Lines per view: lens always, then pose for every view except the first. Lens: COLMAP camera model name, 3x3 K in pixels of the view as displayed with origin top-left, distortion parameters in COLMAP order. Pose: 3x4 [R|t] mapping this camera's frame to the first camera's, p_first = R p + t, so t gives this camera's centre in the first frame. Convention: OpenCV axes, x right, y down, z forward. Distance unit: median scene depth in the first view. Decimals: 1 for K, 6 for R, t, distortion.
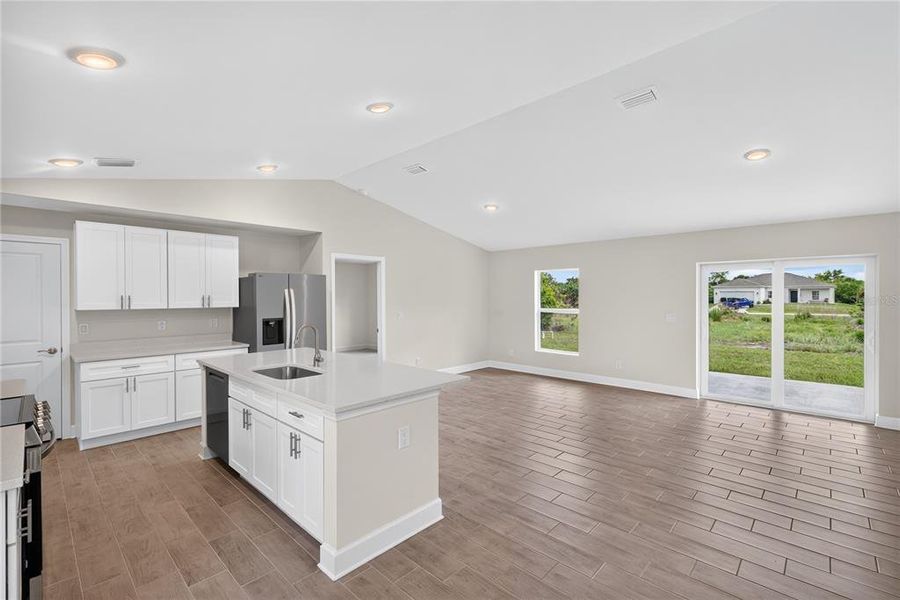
lens RADIAL K [[384.4, 0, 455.9], [0, 384.4, 298.9], [0, 0, 1]] dist [0.009641, 0.001200]
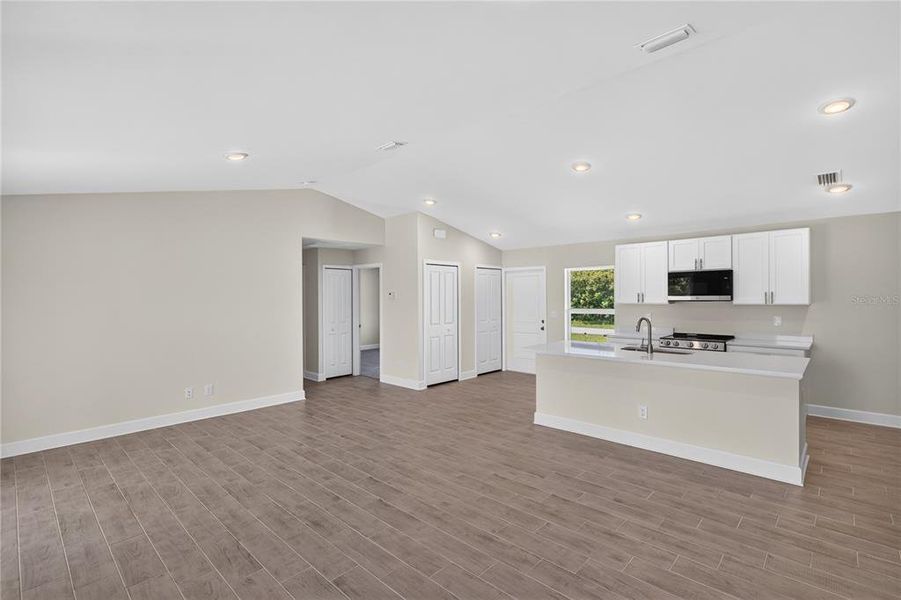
lens RADIAL K [[423.6, 0, 452.1], [0, 423.6, 294.6], [0, 0, 1]] dist [0.006075, 0.000058]
pose [[-0.999956, 0.008735, 0.003302, 0.122031], [0.008754, 0.999945, 0.005821, -0.010103], [-0.003251, 0.005849, -0.999978, 1.086468]]
